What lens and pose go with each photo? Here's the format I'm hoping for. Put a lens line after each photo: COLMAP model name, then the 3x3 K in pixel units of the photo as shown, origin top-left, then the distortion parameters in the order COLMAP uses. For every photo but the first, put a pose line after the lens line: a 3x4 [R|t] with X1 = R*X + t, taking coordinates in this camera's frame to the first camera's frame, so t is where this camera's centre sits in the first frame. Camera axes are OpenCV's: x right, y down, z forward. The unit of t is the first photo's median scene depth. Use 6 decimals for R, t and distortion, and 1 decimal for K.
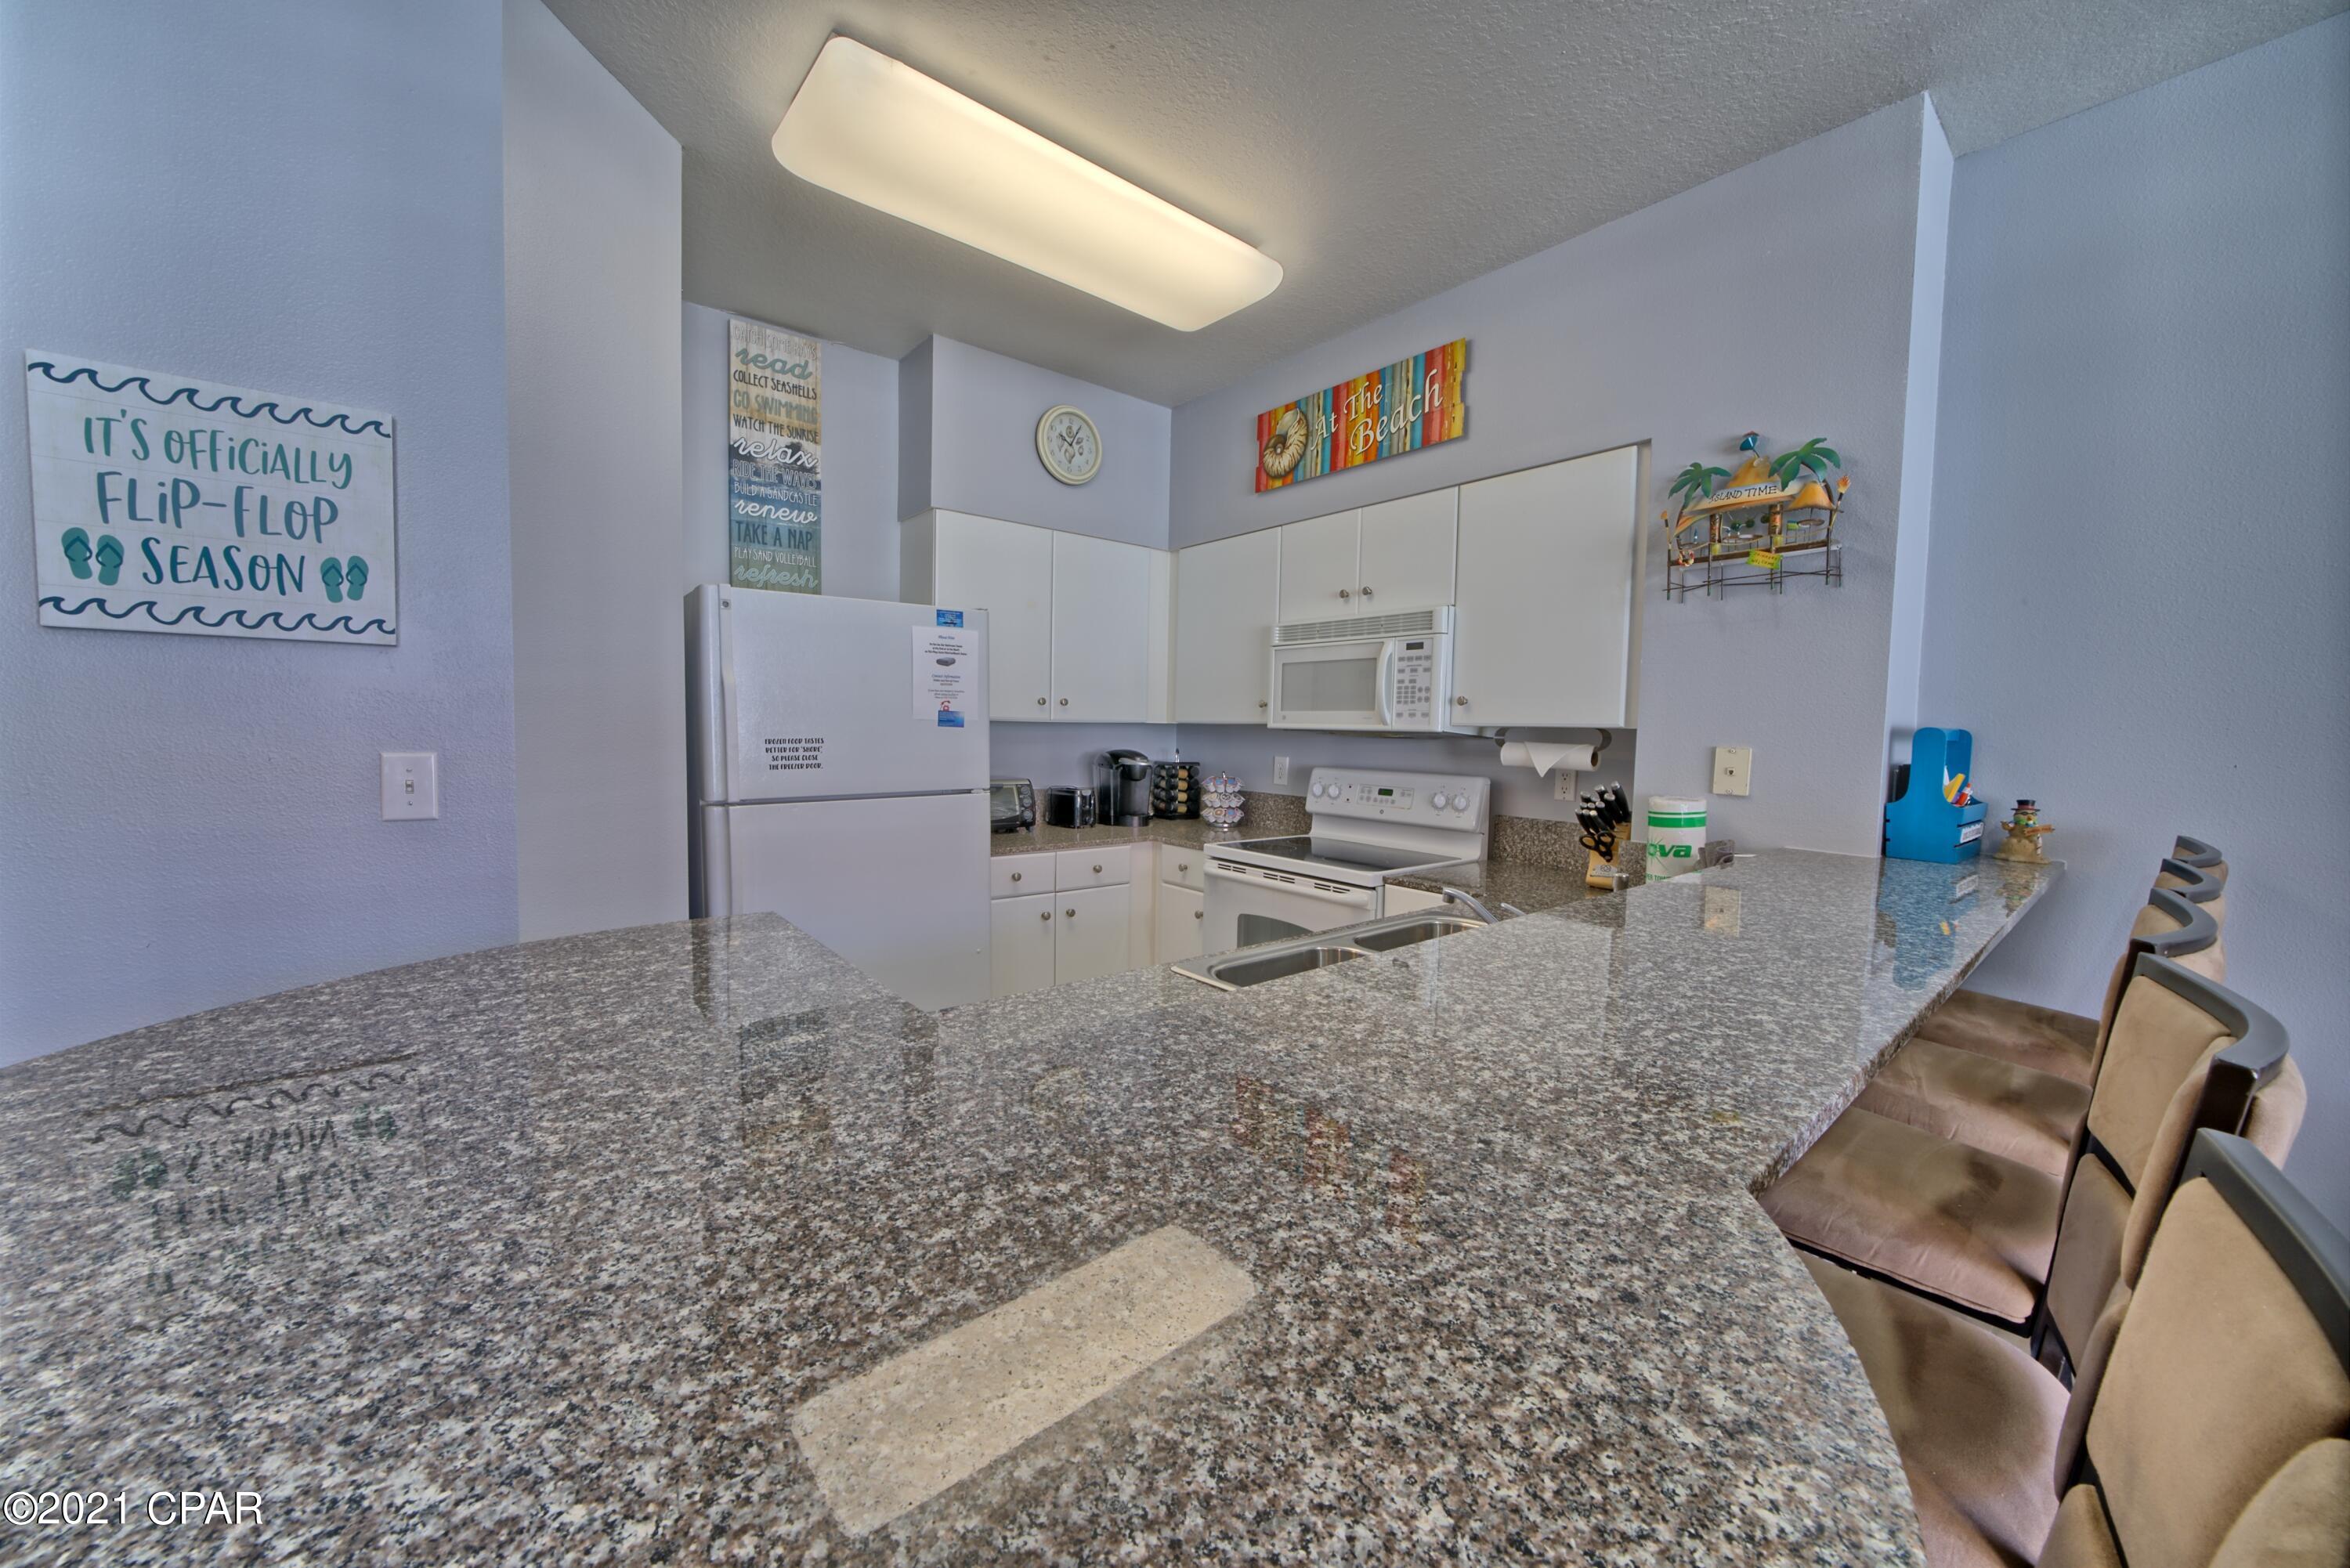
lens RADIAL K [[859.9, 0, 1168.0], [0, 859.9, 778.2], [0, 0, 1]] dist [-0.021040, 0.004365]
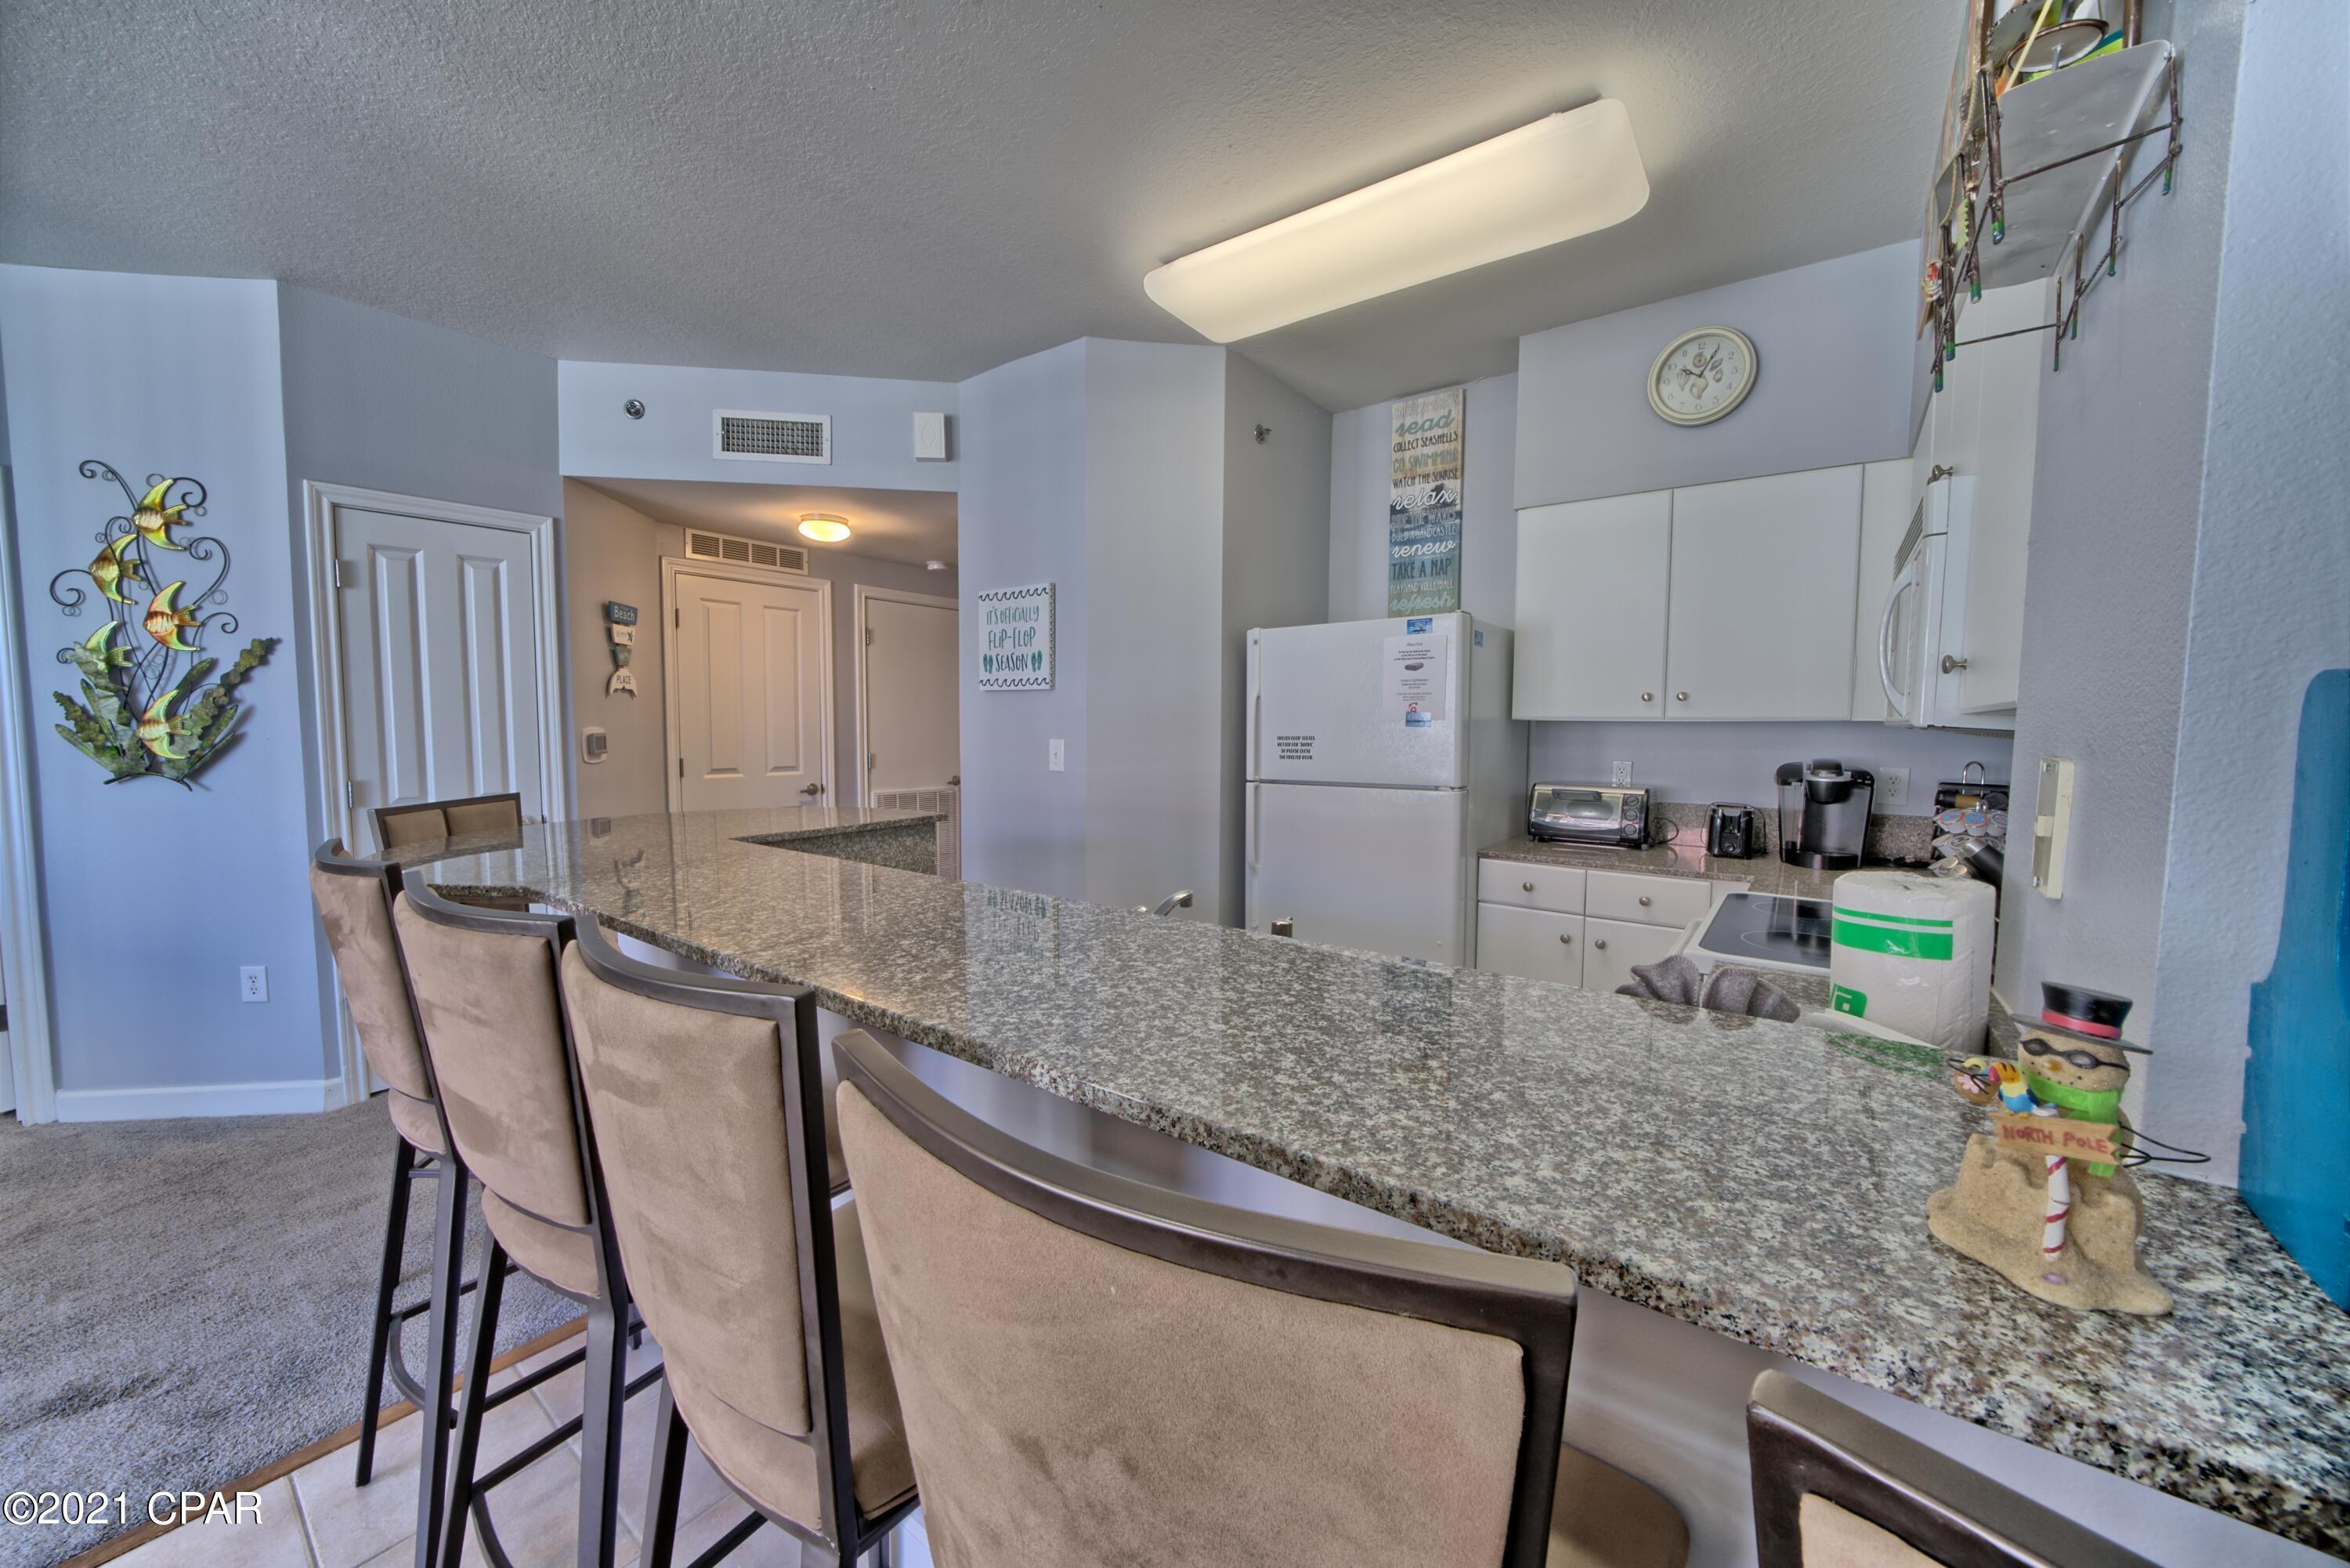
lens RADIAL K [[859.9, 0, 1168.0], [0, 859.9, 778.2], [0, 0, 1]] dist [-0.021040, 0.004365]
pose [[0.226268, 0.046530, -0.972953, 0.660808], [-0.060048, 0.997625, 0.033745, -0.011831], [0.972212, 0.050788, 0.228525, 0.413244]]
